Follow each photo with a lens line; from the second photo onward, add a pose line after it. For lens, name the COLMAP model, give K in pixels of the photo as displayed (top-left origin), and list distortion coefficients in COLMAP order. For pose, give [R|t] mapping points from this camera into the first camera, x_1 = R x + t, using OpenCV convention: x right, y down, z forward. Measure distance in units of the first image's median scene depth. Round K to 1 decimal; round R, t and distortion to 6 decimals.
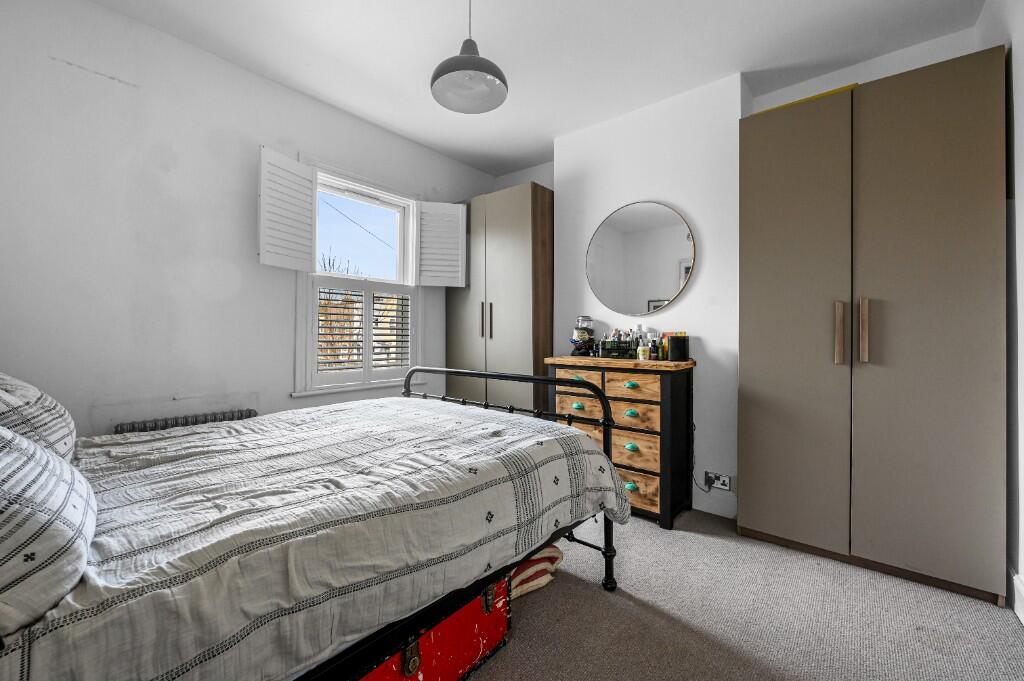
lens RADIAL K [[415.5, 0, 510.8], [0, 415.5, 335.4], [0, 0, 1]] dist [-0.000904, -0.000070]
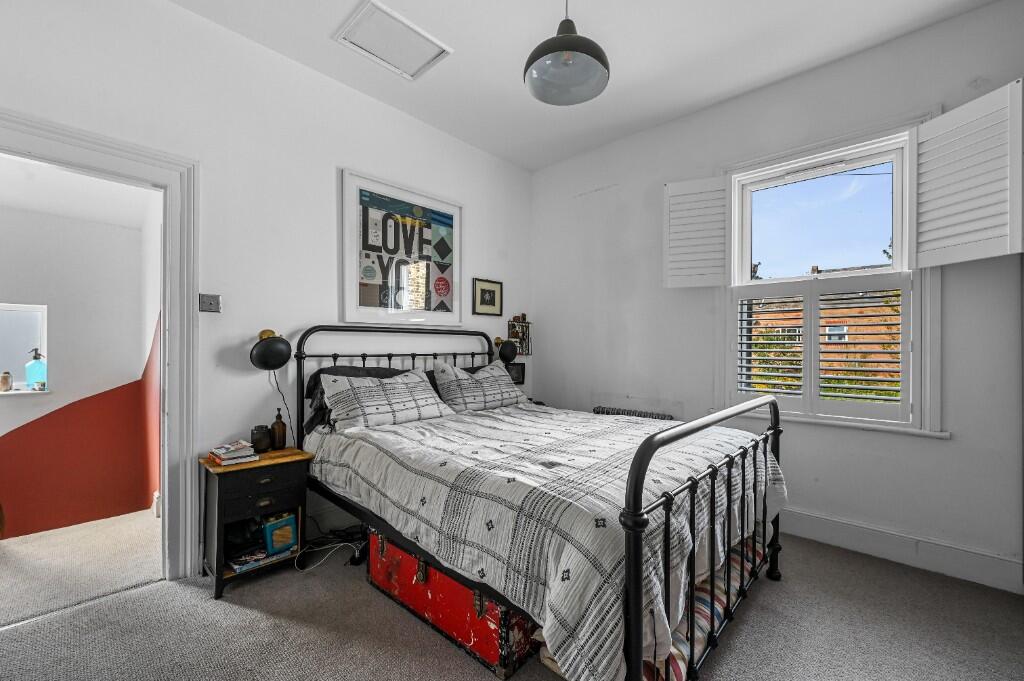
lens RADIAL K [[416.2, 0, 512.0], [0, 416.2, 348.6], [0, 0, 1]] dist [-0.000631, -0.000034]
pose [[-0.042646, 0.000913, -0.999090, 0.806604], [-0.007479, 0.999971, 0.001233, -0.007259], [0.999062, 0.007525, -0.042638, 0.918112]]
